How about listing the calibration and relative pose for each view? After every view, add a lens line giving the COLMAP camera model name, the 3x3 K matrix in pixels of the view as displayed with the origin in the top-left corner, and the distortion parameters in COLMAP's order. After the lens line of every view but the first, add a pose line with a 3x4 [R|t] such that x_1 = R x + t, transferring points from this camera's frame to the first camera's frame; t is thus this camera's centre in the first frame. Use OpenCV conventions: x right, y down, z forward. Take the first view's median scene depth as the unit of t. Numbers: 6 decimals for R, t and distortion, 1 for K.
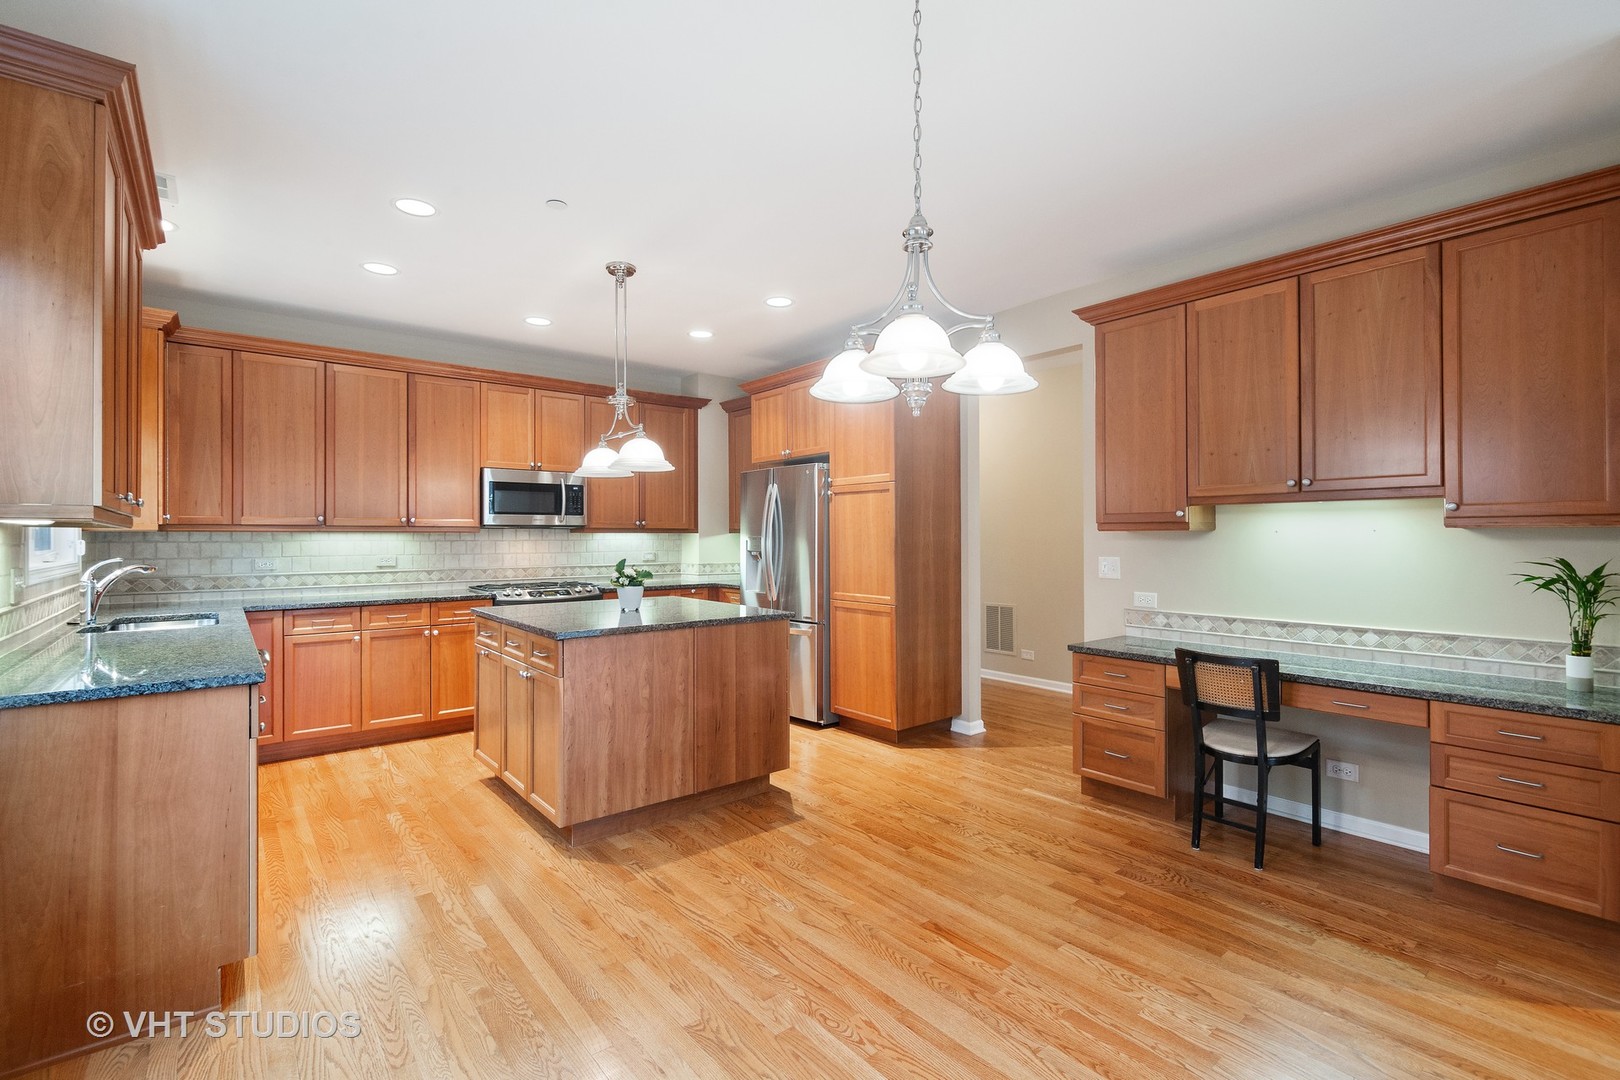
lens RADIAL K [[737.9, 0, 806.3], [0, 737.9, 533.1], [0, 0, 1]] dist [-0.001318, -0.000399]
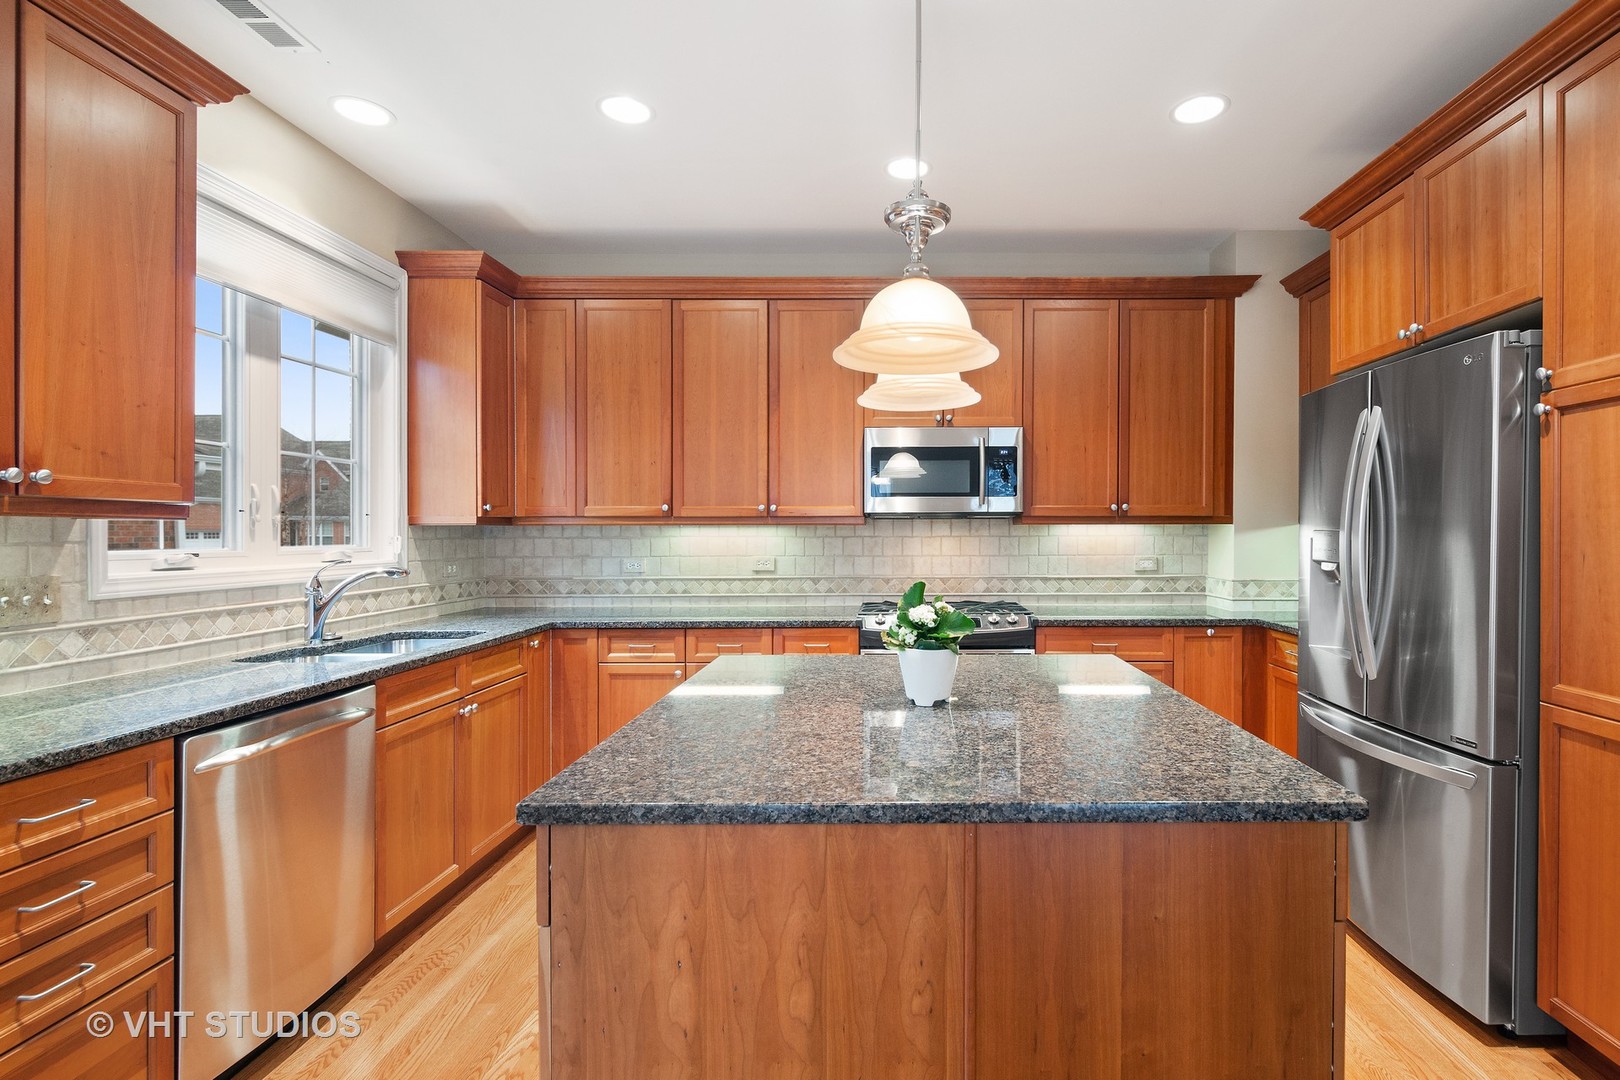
lens RADIAL K [[773.8, 0, 893.1], [0, 773.8, 545.7], [0, 0, 1]] dist [-0.004280, -0.001302]
pose [[0.781587, 0.010398, -0.623710, 0.019194], [0.004889, 0.999728, 0.022793, 0.002422], [0.623777, -0.020864, 0.781324, 0.501020]]
